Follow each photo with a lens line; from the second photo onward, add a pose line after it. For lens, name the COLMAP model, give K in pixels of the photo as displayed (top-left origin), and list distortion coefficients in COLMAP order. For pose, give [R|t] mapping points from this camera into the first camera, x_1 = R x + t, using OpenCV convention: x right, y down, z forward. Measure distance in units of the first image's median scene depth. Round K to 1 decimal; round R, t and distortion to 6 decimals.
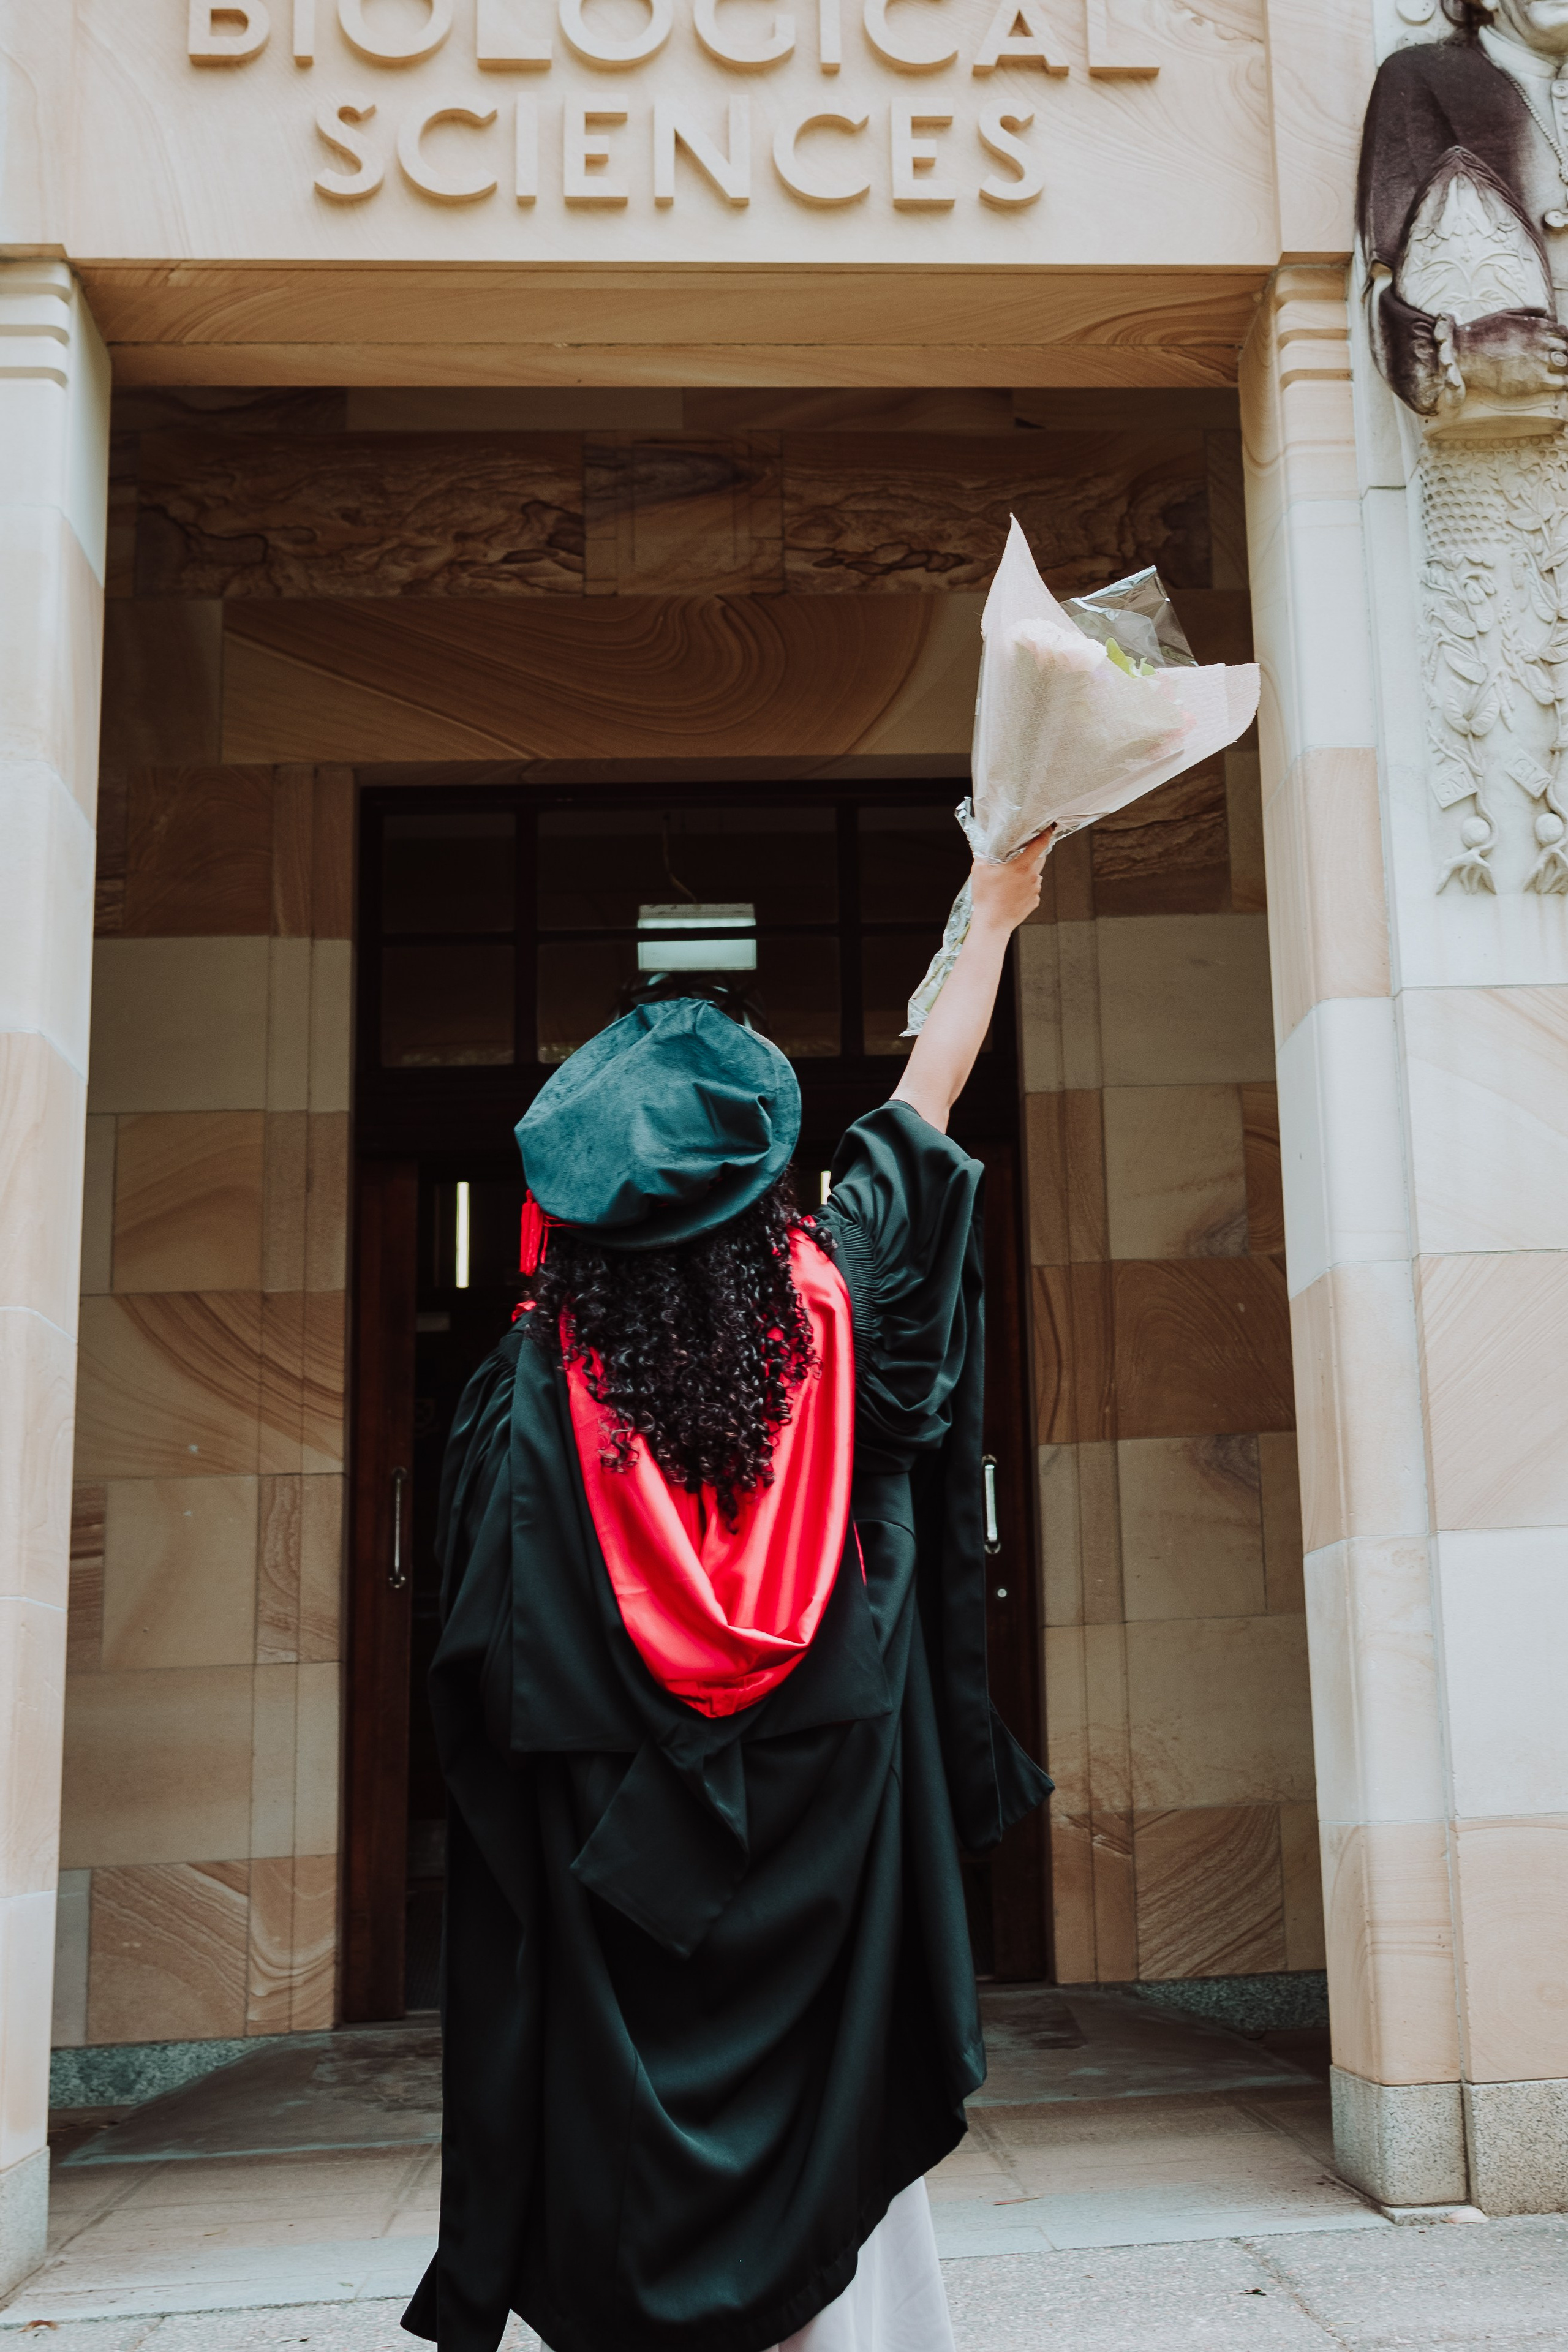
lens RADIAL K [[3469.8, 0, 775.6], [0, 3469.8, 1155.8], [0, 0, 1]] dist [0.036936, 0.000000]
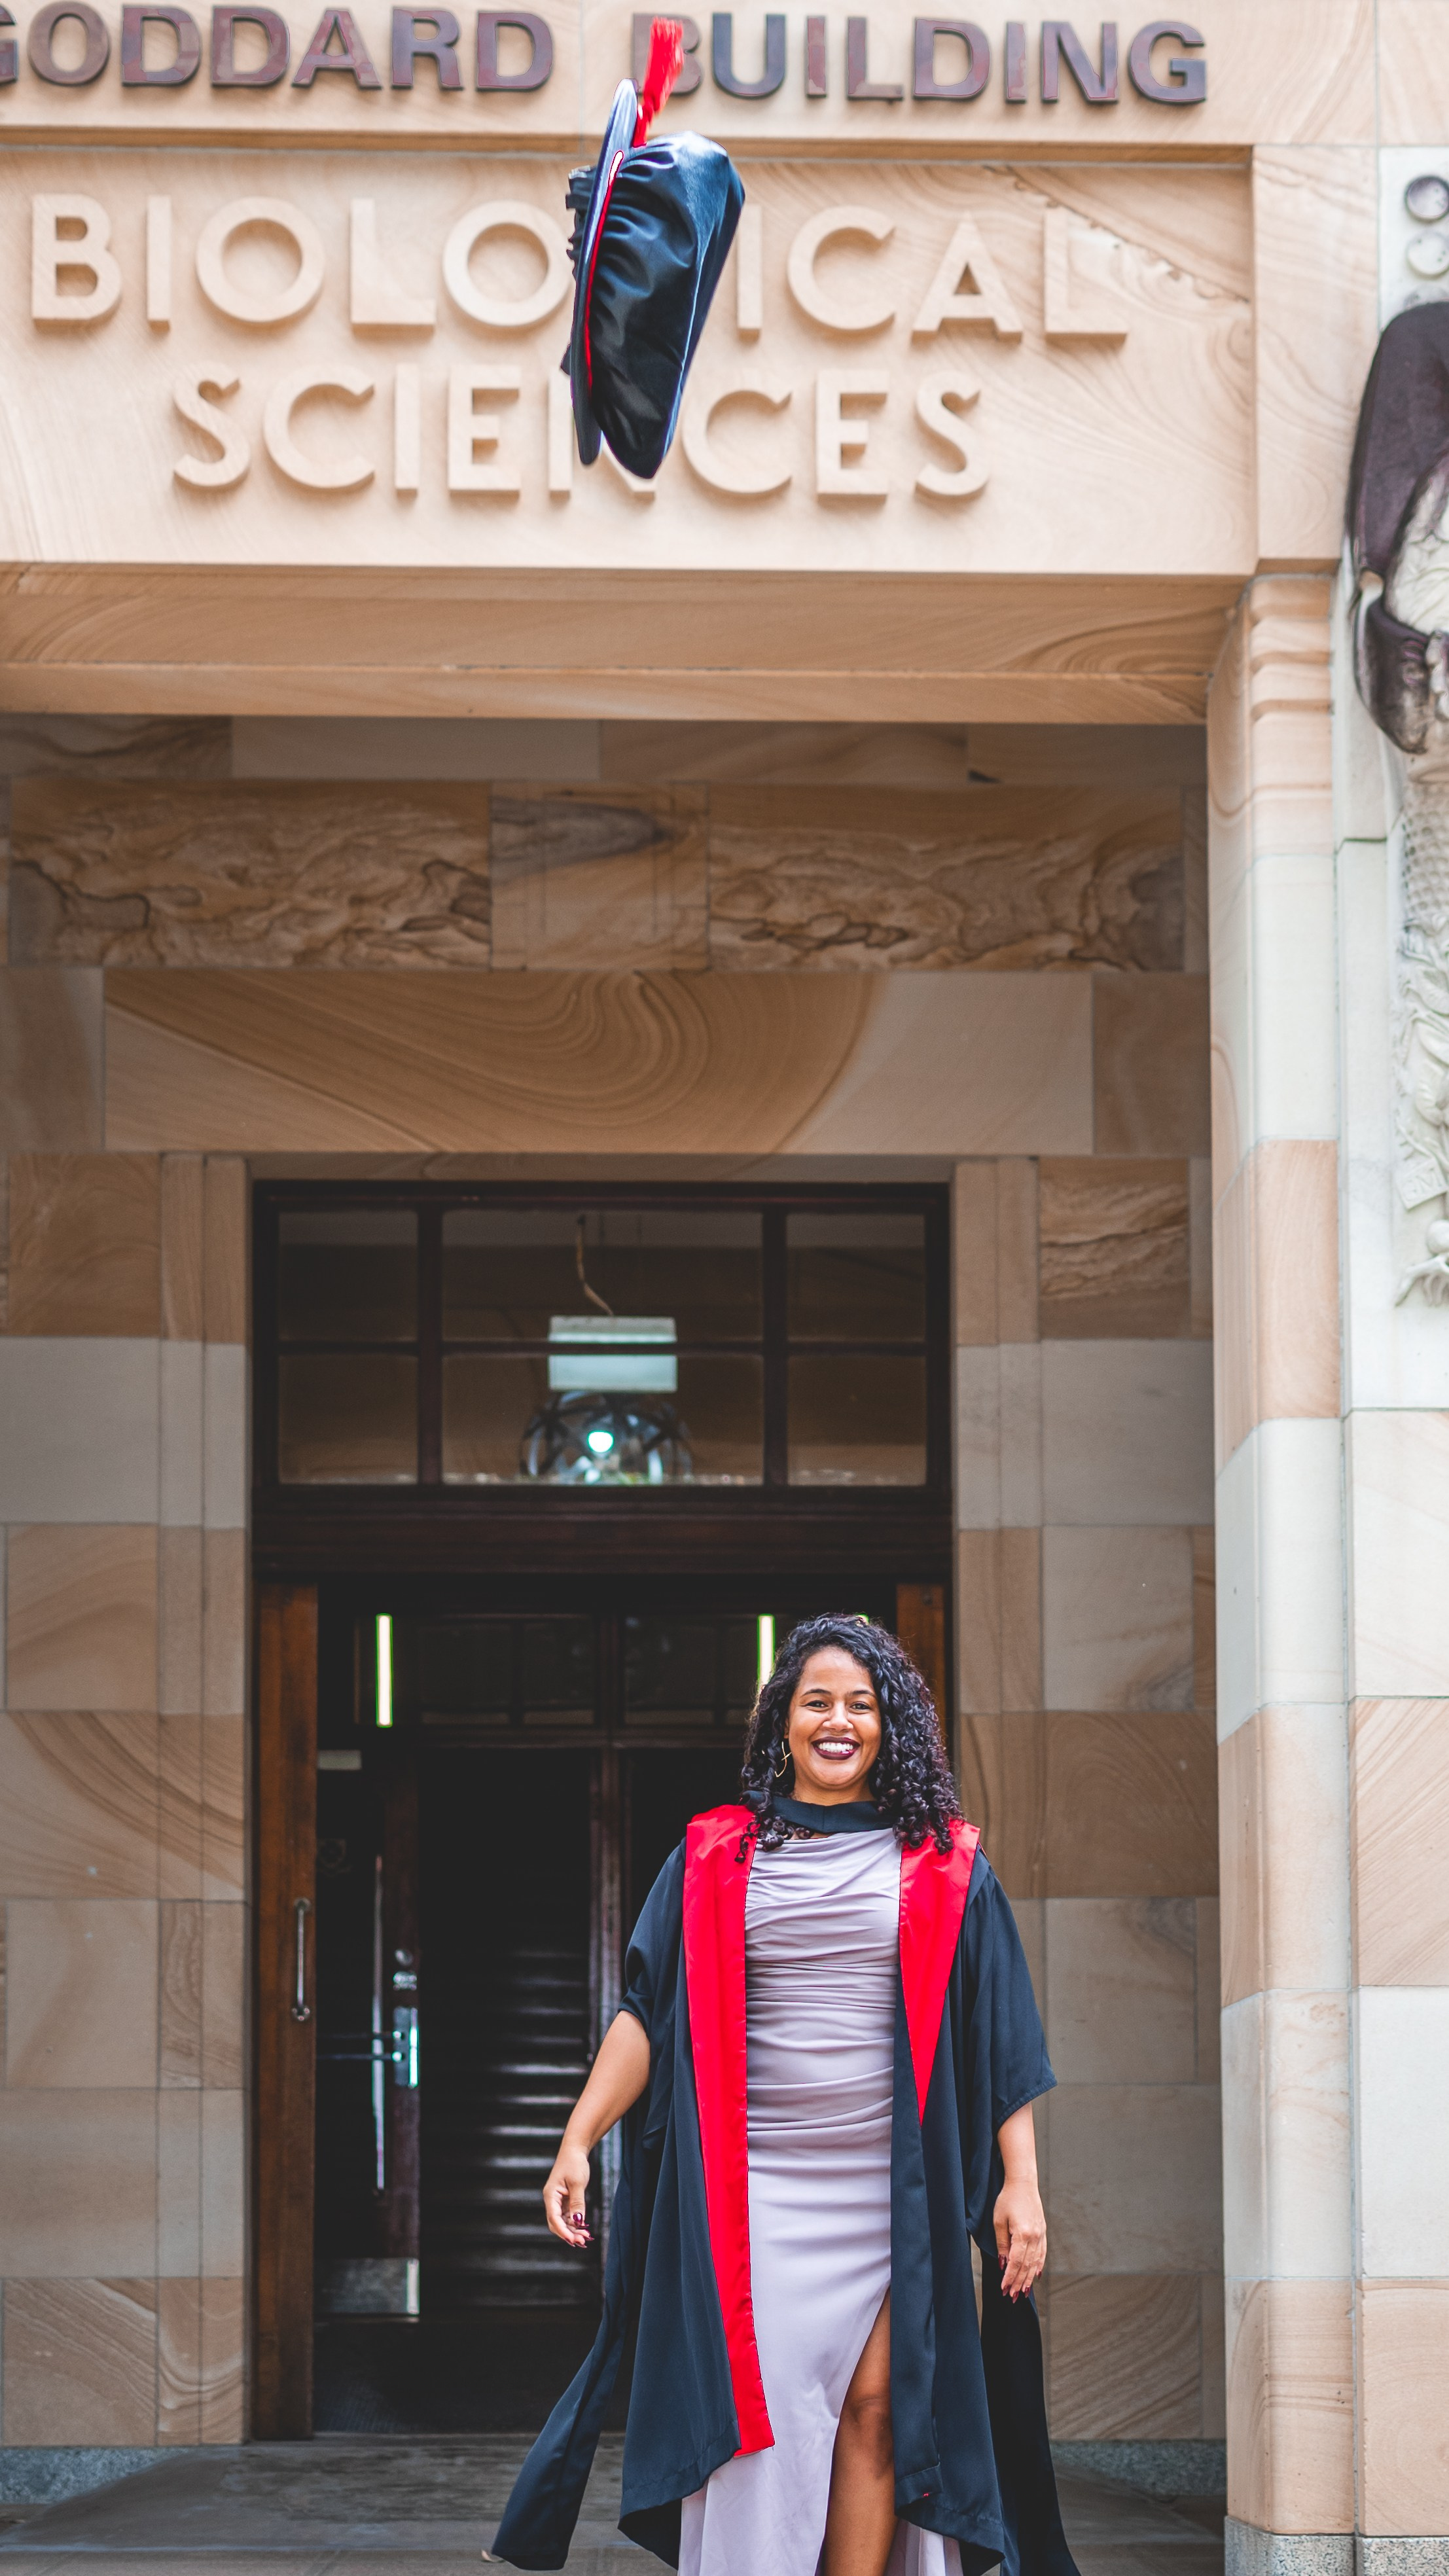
lens RADIAL K [[4102.1, 0, 747.5], [0, 4102.1, 1286.8], [0, 0, 1]] dist [0.013947, 0.000000]
pose [[0.999396, 0.029968, 0.017583, -0.006557], [-0.028552, 0.996707, -0.075898, 0.002344], [-0.019799, 0.075350, 0.996961, -0.109572]]
